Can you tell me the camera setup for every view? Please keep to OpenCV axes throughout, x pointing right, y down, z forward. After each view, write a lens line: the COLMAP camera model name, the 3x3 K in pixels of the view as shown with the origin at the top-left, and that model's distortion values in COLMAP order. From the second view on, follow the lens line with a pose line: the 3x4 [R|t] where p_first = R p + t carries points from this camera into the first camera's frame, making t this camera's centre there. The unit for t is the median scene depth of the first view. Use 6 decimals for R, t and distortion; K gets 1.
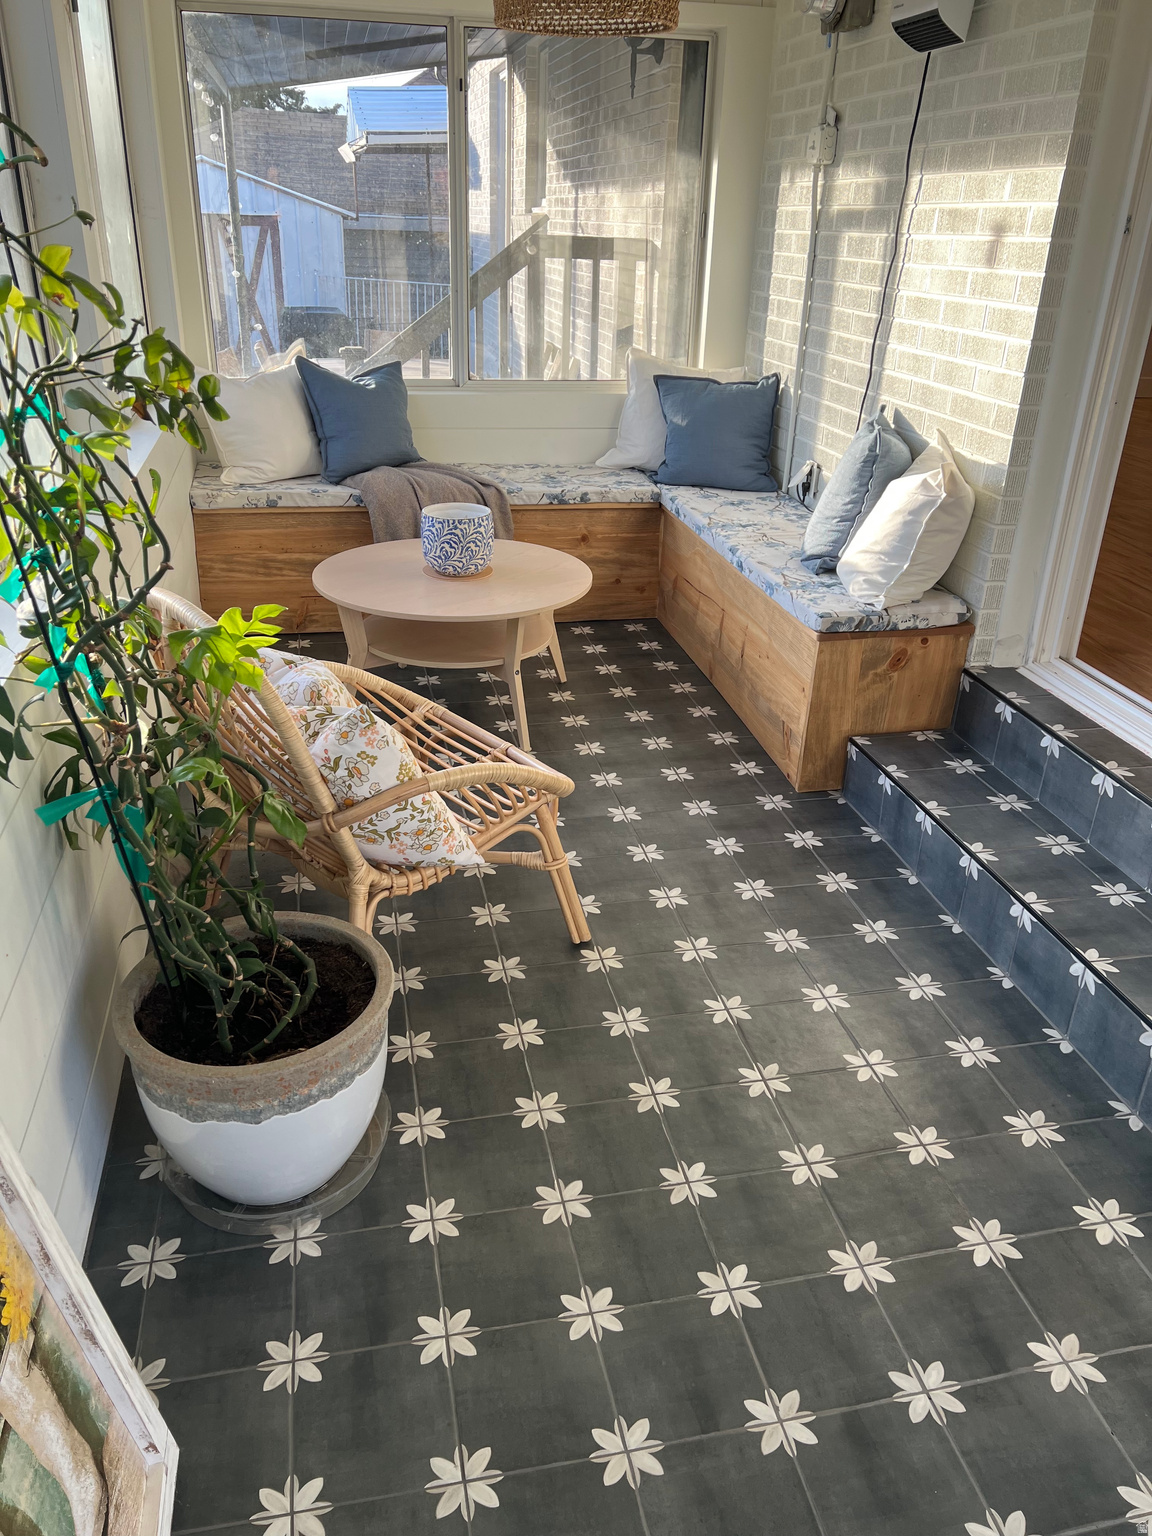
lens RADIAL K [[1146.1, 0, 584.5], [0, 1146.1, 777.6], [0, 0, 1]] dist [0.052990, -0.065101]
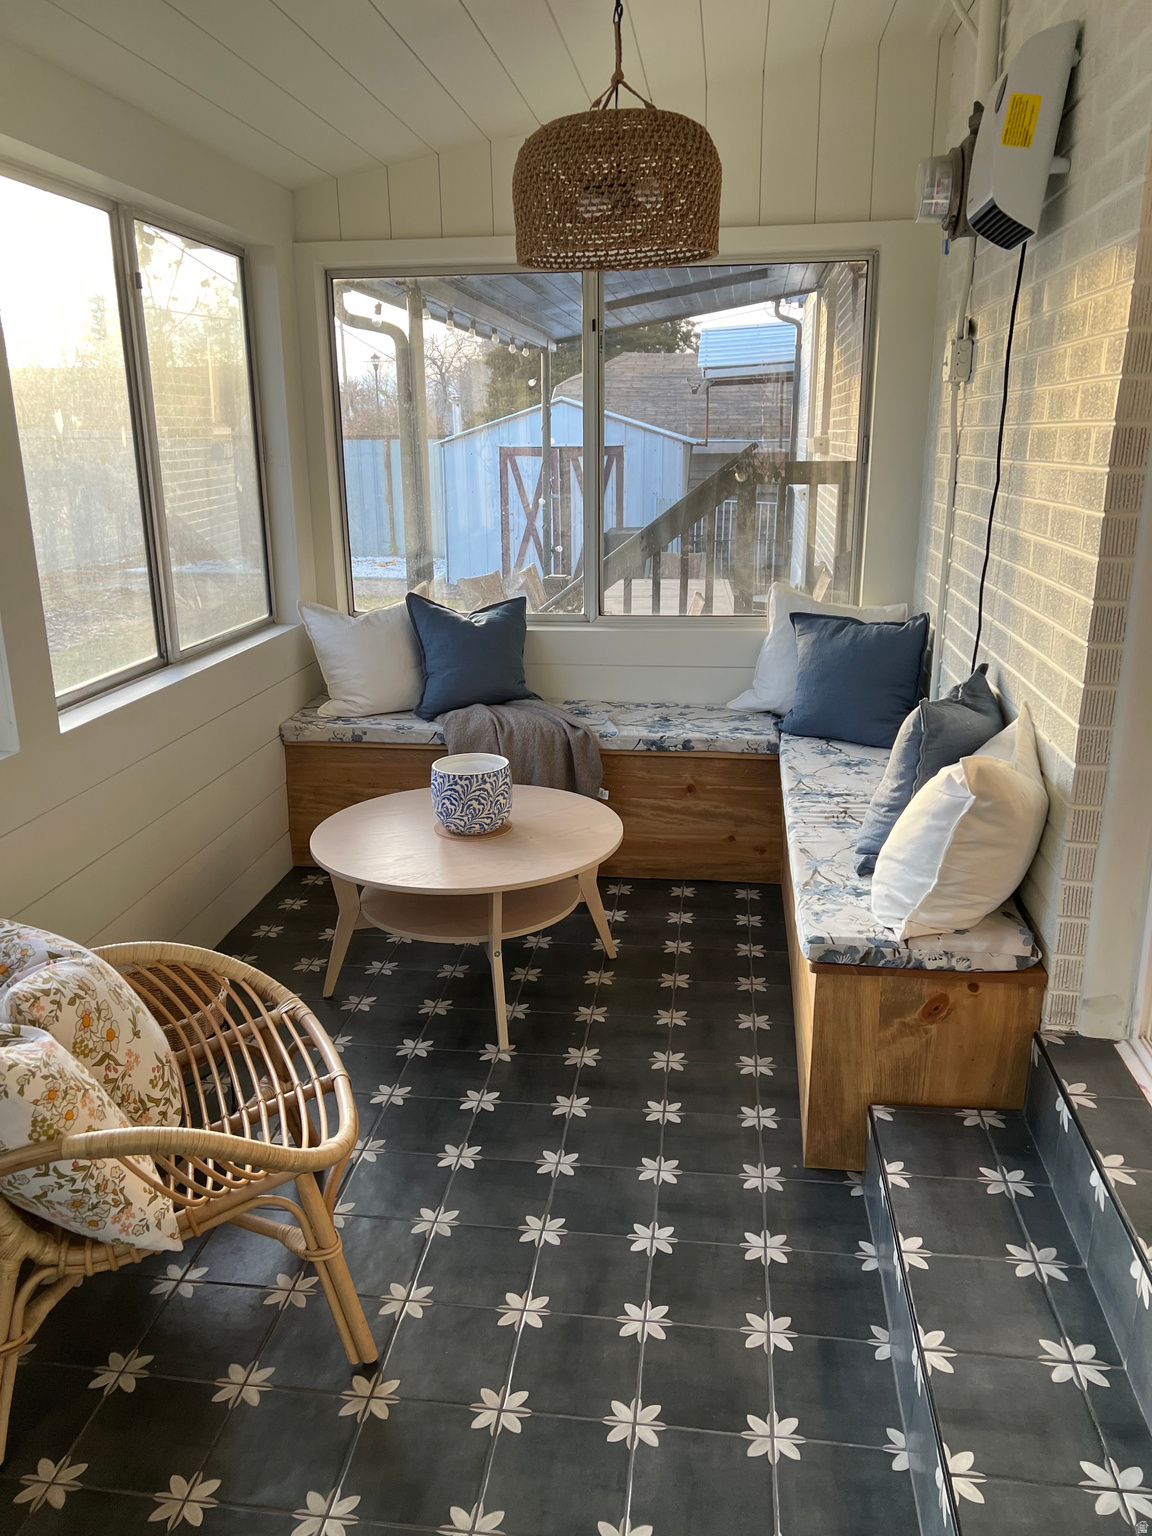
lens RADIAL K [[1146.1, 0, 565.2], [0, 1146.1, 758.9], [0, 0, 1]] dist [0.052990, -0.065101]
pose [[0.936231, 0.054804, -0.347085, 0.292814], [-0.115738, 0.980740, -0.157336, -0.112949], [0.331777, 0.187474, 0.924542, 0.212987]]
